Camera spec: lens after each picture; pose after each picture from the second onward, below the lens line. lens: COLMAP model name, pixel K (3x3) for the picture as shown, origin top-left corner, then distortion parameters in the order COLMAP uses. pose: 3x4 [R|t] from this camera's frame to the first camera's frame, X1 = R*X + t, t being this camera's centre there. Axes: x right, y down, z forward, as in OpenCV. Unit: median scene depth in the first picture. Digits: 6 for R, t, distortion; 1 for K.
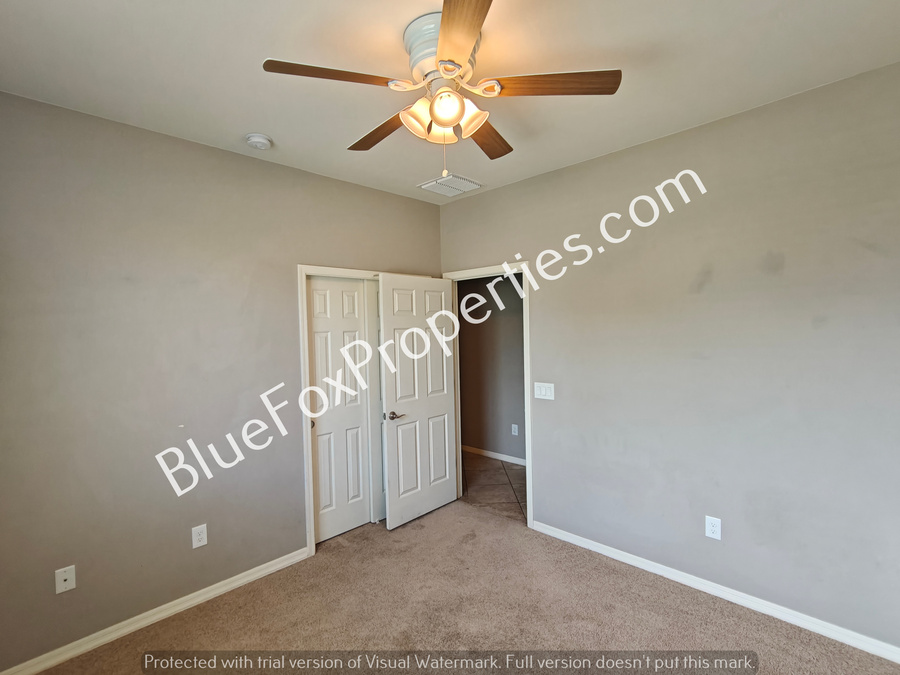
lens RADIAL K [[432.2, 0, 445.4], [0, 432.2, 339.6], [0, 0, 1]] dist [-0.000016, 0.000052]
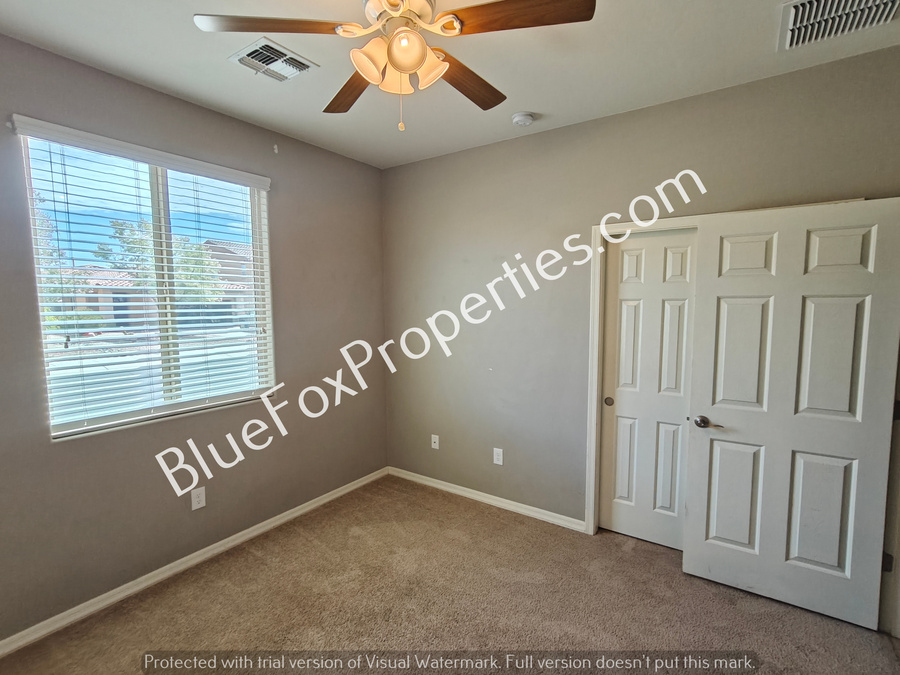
lens RADIAL K [[432.2, 0, 445.4], [0, 432.2, 339.6], [0, 0, 1]] dist [-0.000016, 0.000052]
pose [[0.165979, 0.106279, -0.980386, 0.499330], [-0.027475, 0.994288, 0.103134, -0.017237], [0.985747, 0.009818, 0.167951, 0.490479]]
